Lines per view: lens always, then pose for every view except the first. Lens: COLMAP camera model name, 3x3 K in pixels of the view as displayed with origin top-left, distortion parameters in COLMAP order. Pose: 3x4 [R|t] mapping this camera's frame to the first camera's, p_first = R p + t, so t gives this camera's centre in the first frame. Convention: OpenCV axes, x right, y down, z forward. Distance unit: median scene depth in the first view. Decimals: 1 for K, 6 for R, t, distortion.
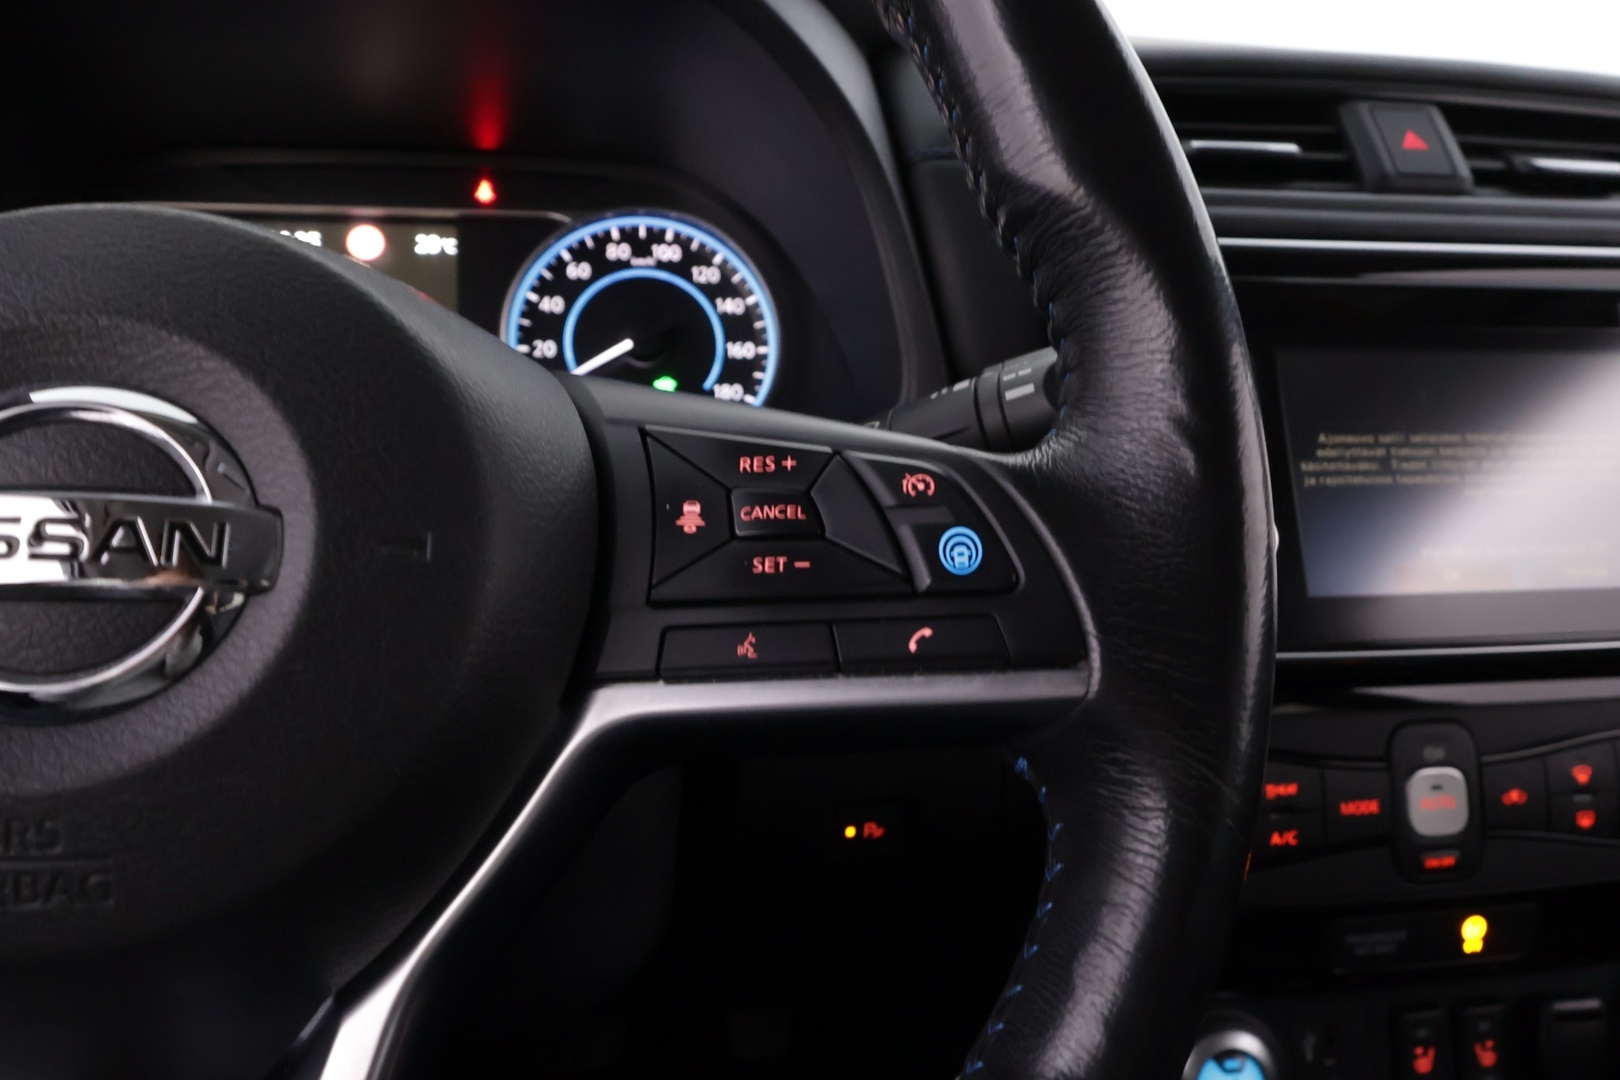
lens RADIAL K [[1131.6, 0, 822.0], [0, 1131.6, 540.2], [0, 0, 1]] dist [0.004091, -0.008083]
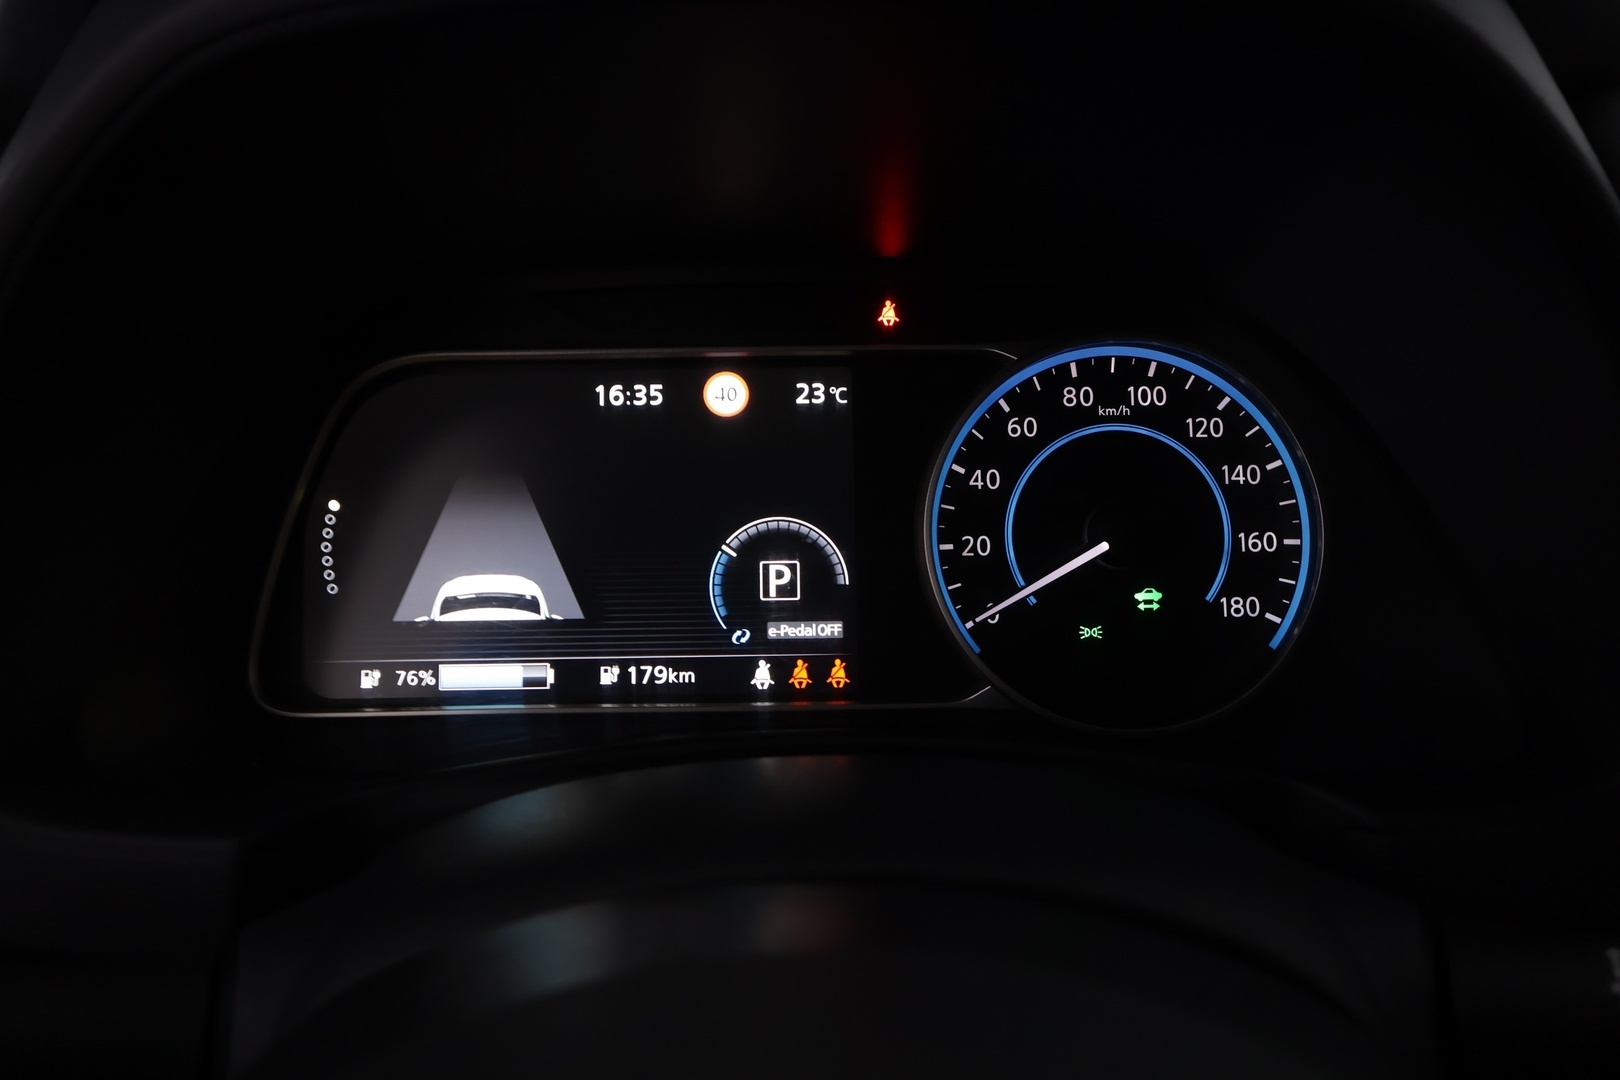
lens RADIAL K [[1131.6, 0, 809.9], [0, 1131.6, 534.9], [0, 0, 1]] dist [0.004091, -0.008083]
pose [[0.991055, 0.015795, -0.132519, -0.253341], [-0.005232, 0.996807, 0.079678, -0.229505], [0.133354, -0.078272, 0.987973, 0.302129]]
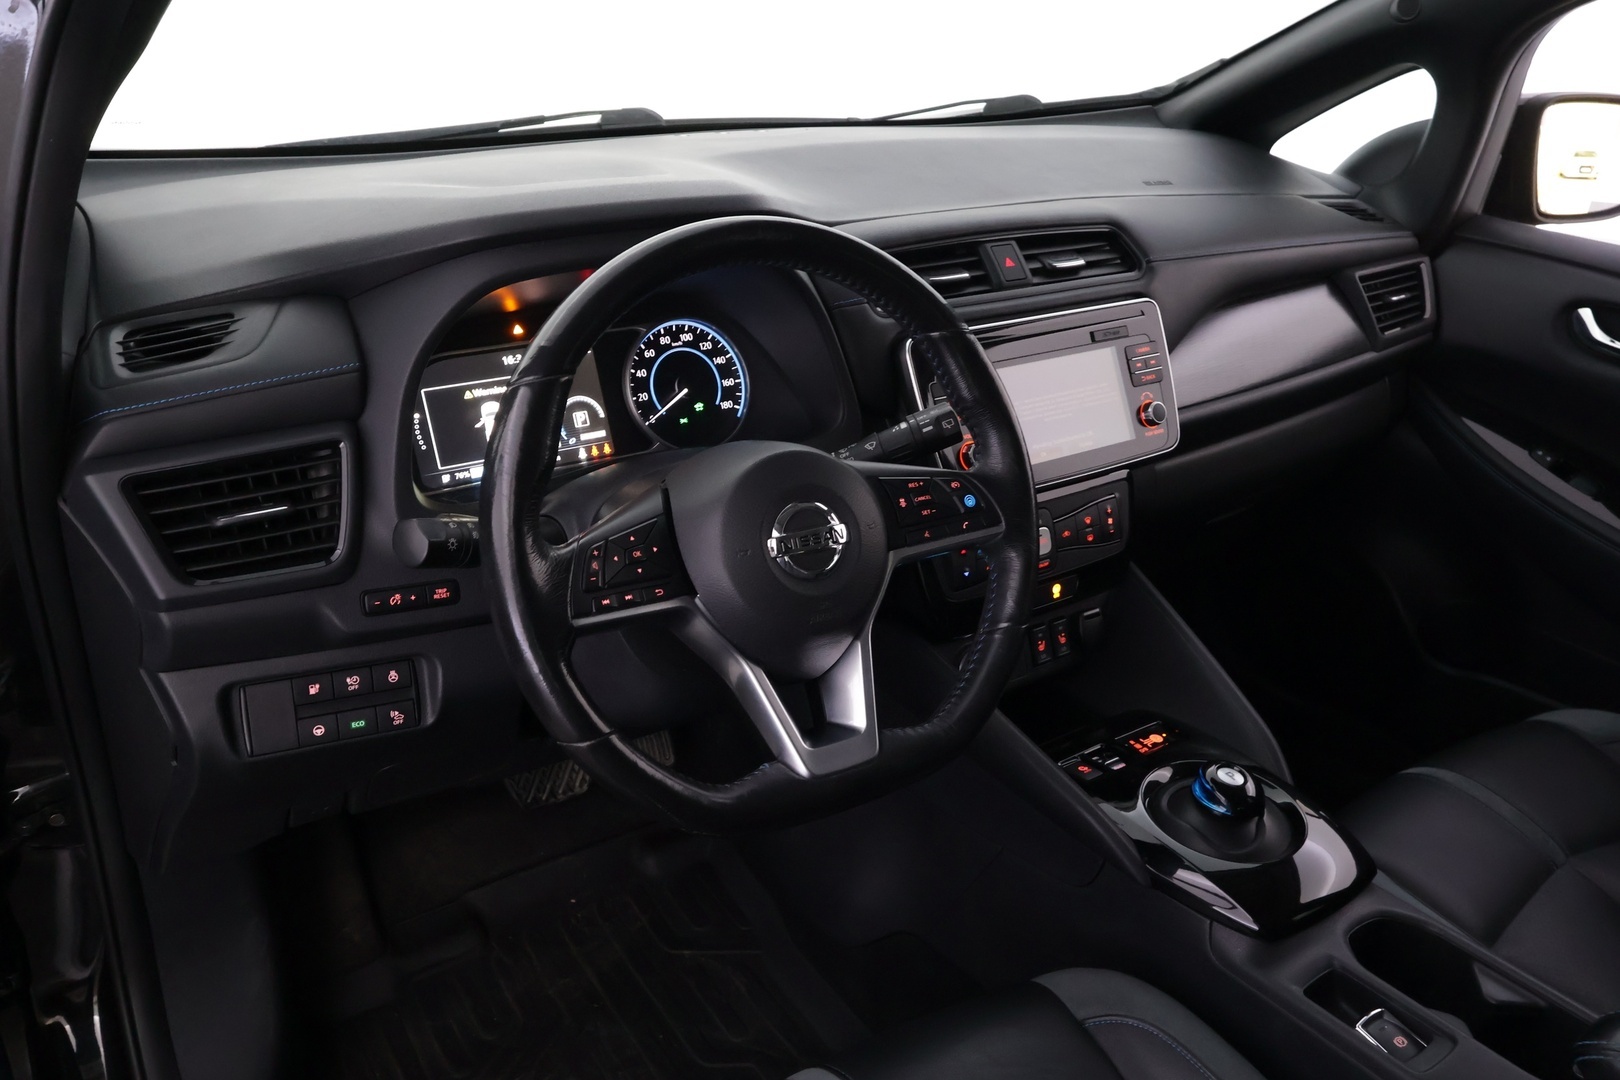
lens RADIAL K [[1310.7, 0, 815.7], [0, 1310.7, 535.4], [0, 0, 1]] dist [0.010692, -0.000404]
pose [[0.900284, -0.173623, 0.399178, -0.926797], [0.104236, 0.976320, 0.189564, -0.334444], [-0.422638, -0.129053, 0.897063, -1.210703]]
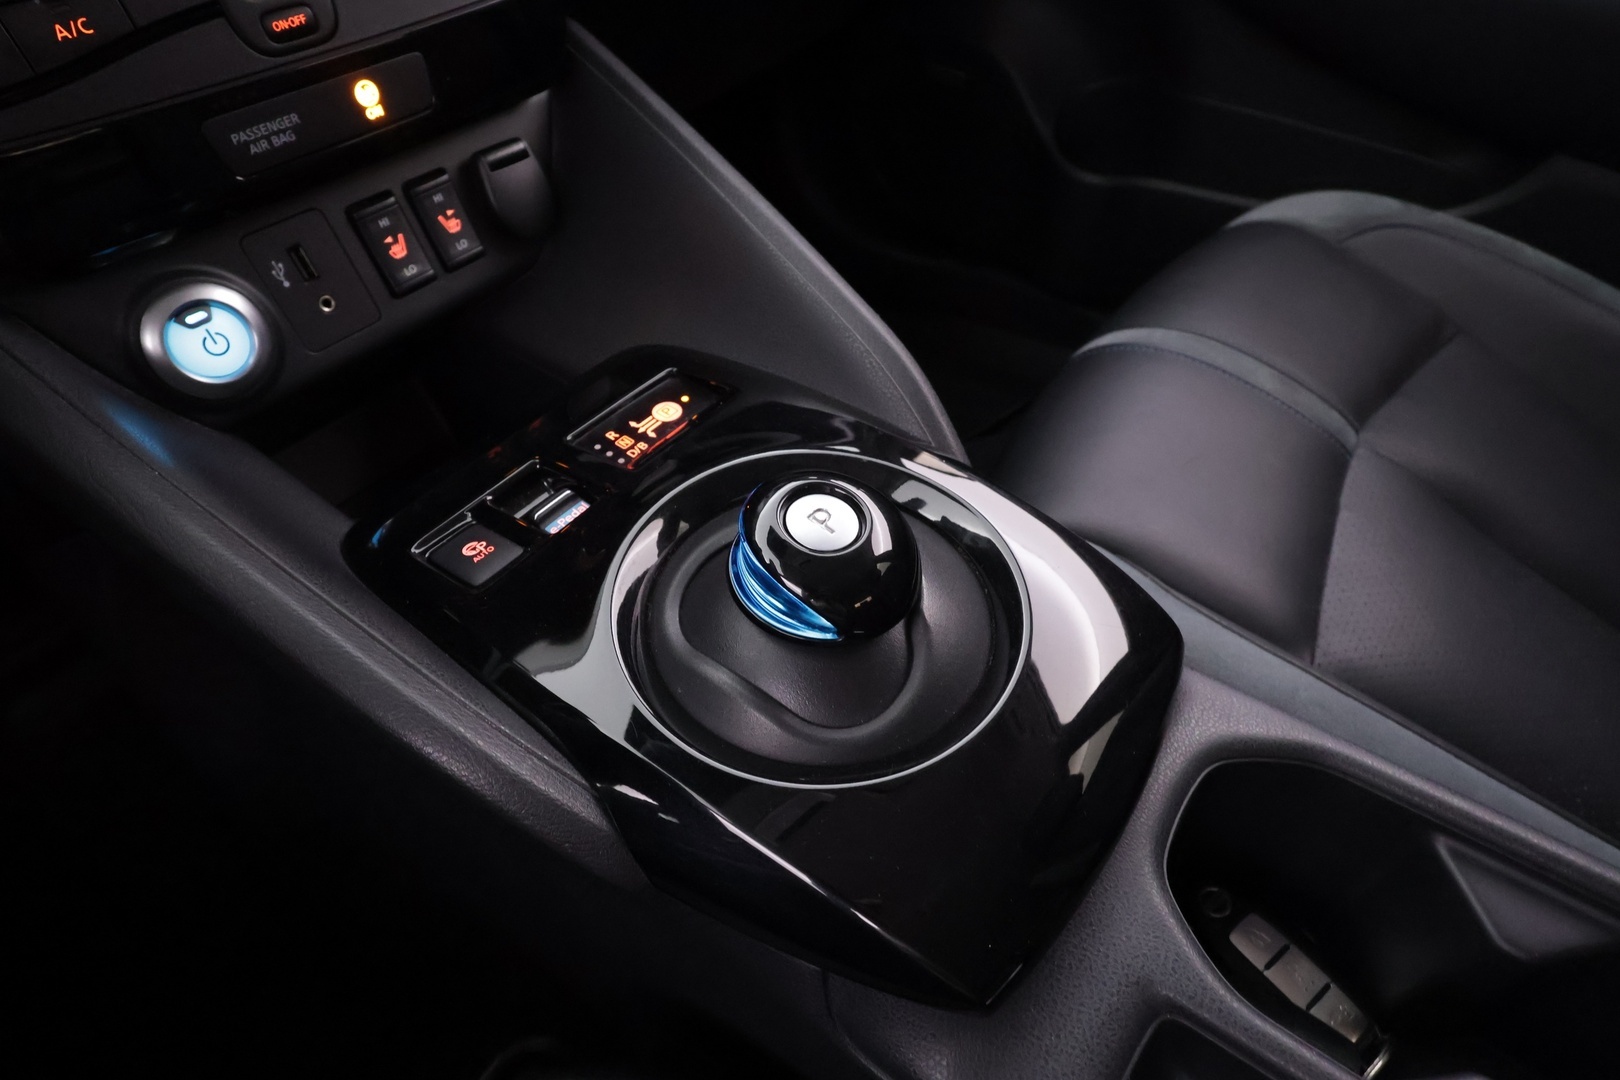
lens RADIAL K [[895.4, 0, 816.5], [0, 895.4, 544.9], [0, 0, 1]] dist [0.002360, 0.001757]
pose [[0.717507, -0.524120, 0.458783, 0.260421], [0.206217, 0.788959, 0.578808, 0.254743], [-0.665326, -0.320690, 0.674166, 0.063213]]
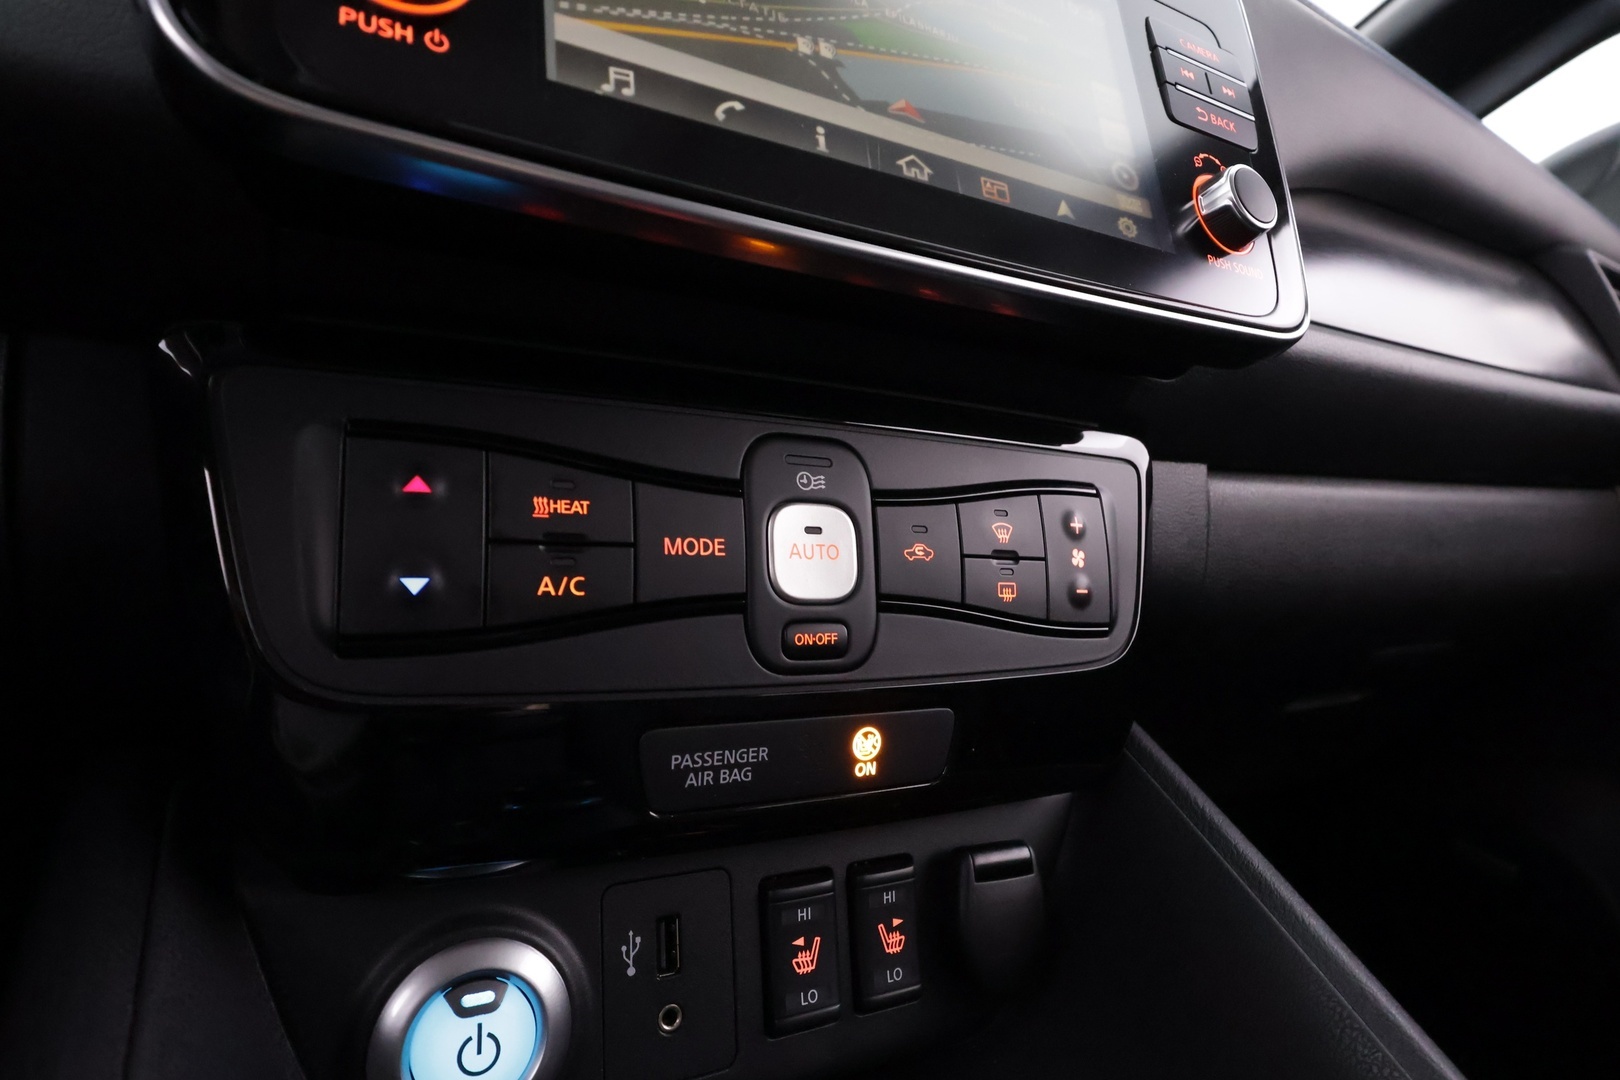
lens RADIAL K [[895.4, 0, 804.6], [0, 895.4, 539.7], [0, 0, 1]] dist [0.002360, 0.001757]
pose [[0.942182, 0.034285, 0.333342, 0.323074], [-0.004122, 0.995863, -0.090776, 0.244938], [-0.335075, 0.084153, 0.938426, 0.448818]]
